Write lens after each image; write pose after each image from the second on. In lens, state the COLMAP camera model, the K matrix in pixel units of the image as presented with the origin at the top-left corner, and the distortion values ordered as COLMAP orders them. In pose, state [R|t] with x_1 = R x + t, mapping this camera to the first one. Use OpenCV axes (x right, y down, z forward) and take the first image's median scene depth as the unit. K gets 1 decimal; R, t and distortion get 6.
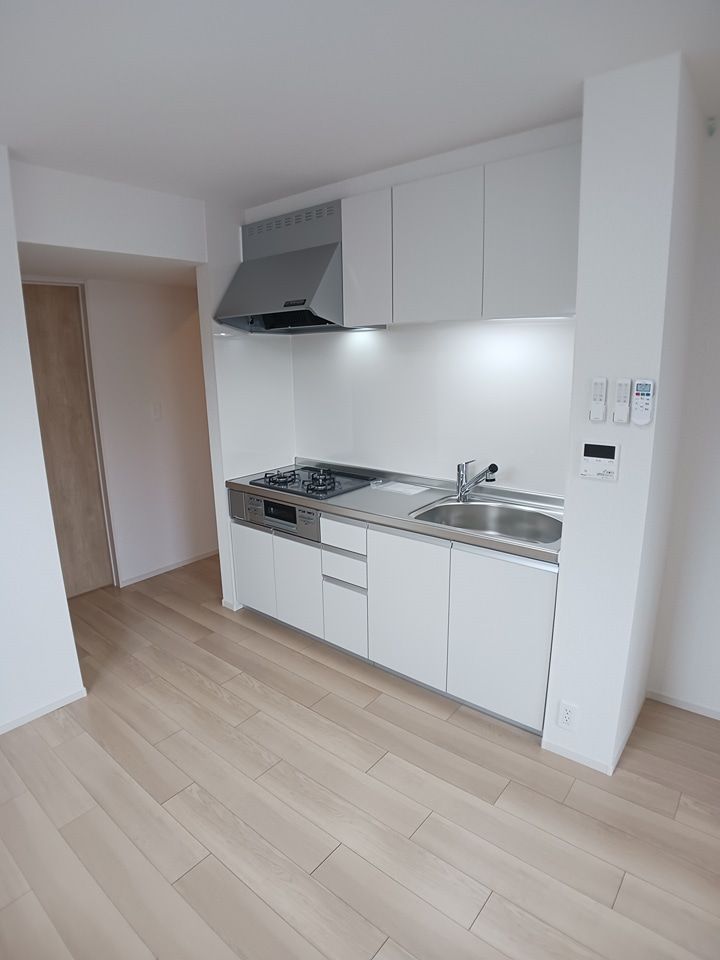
lens RADIAL K [[525.8, 0, 358.7], [0, 525.8, 480.8], [0, 0, 1]] dist [-0.072950, 0.005035]
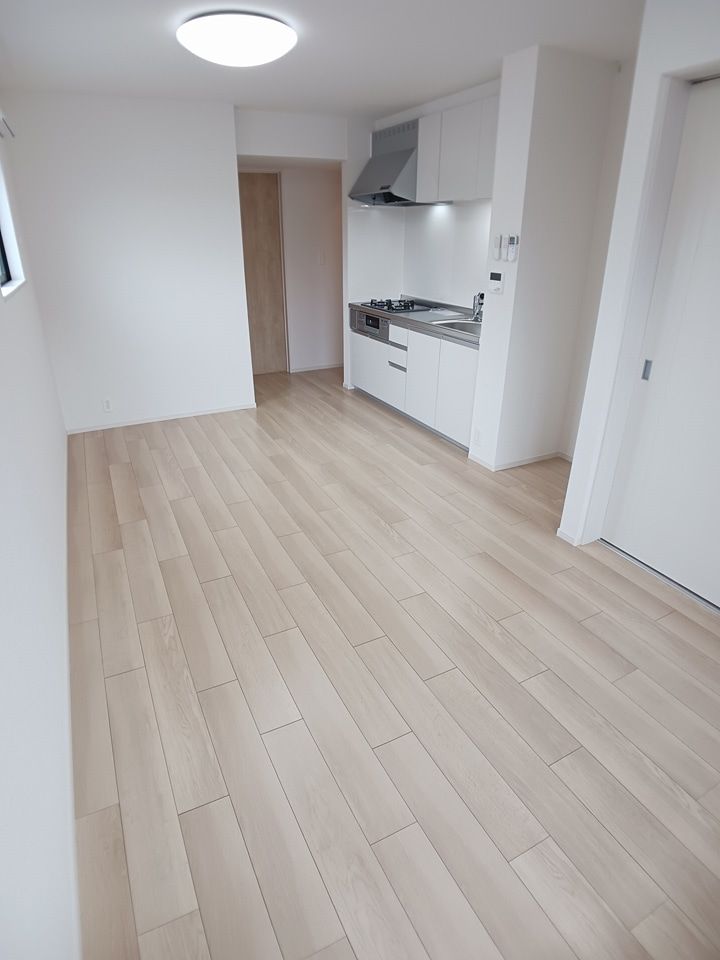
lens RADIAL K [[525.8, 0, 367.7], [0, 525.8, 472.4], [0, 0, 1]] dist [-0.072950, 0.005035]
pose [[0.919128, 0.187715, -0.346363, 0.537645], [-0.114279, 0.968421, 0.221587, 0.170014], [0.377020, -0.164084, 0.911555, -0.624604]]
